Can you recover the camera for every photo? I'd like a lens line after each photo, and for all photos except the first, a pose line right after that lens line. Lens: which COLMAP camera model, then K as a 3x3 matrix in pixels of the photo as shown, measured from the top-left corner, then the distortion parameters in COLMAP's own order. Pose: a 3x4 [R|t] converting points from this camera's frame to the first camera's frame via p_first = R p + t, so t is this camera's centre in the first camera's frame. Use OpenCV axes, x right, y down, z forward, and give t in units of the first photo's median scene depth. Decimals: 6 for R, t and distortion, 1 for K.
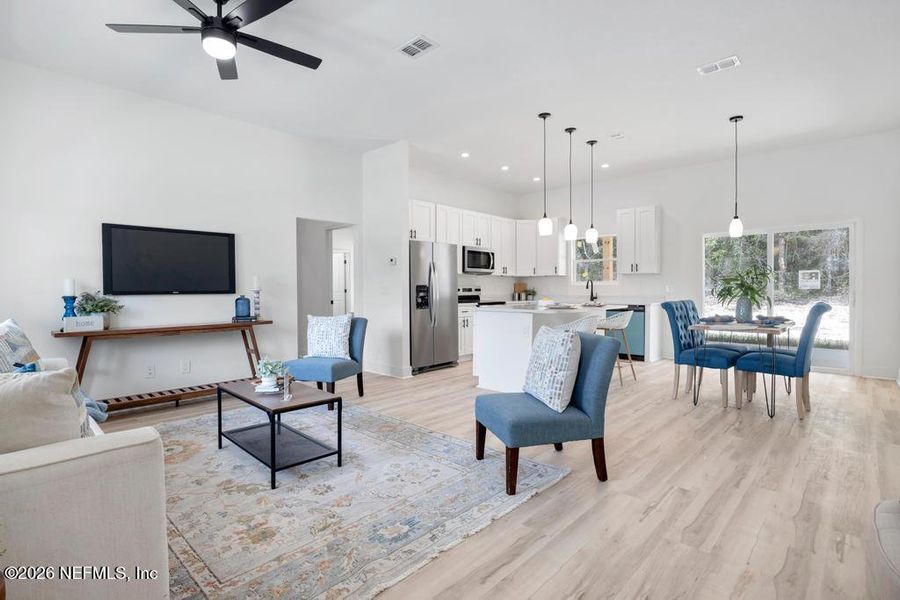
lens RADIAL K [[436.3, 0, 445.3], [0, 436.3, 296.8], [0, 0, 1]] dist [-0.005289, -0.001752]
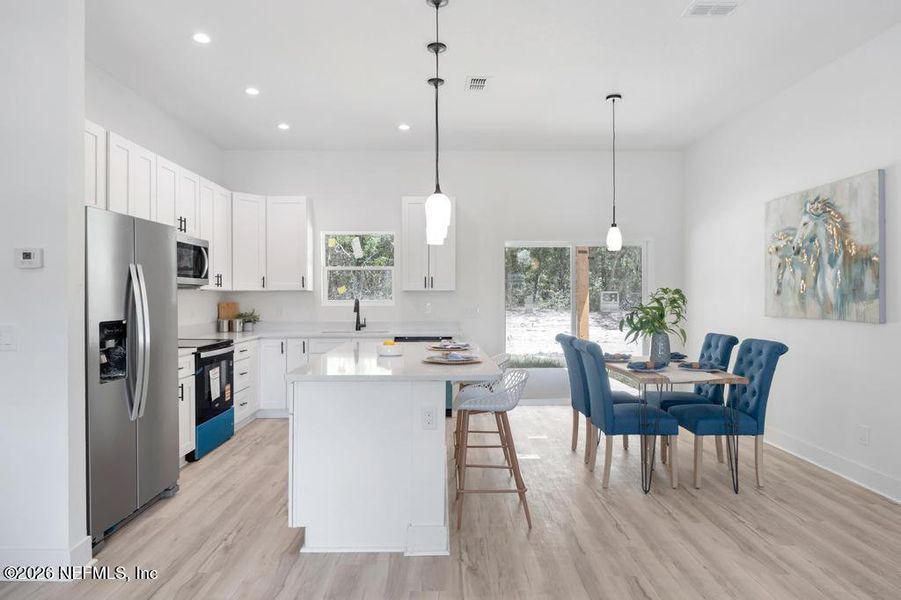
lens RADIAL K [[544.8, 0, 447.3], [0, 544.8, 292.6], [0, 0, 1]] dist [0.001898, -0.003576]
pose [[0.720308, 0.005298, 0.693634, -0.207790], [0.012731, 0.999701, -0.020856, -0.044160], [-0.693537, 0.023853, 0.720026, 0.491049]]
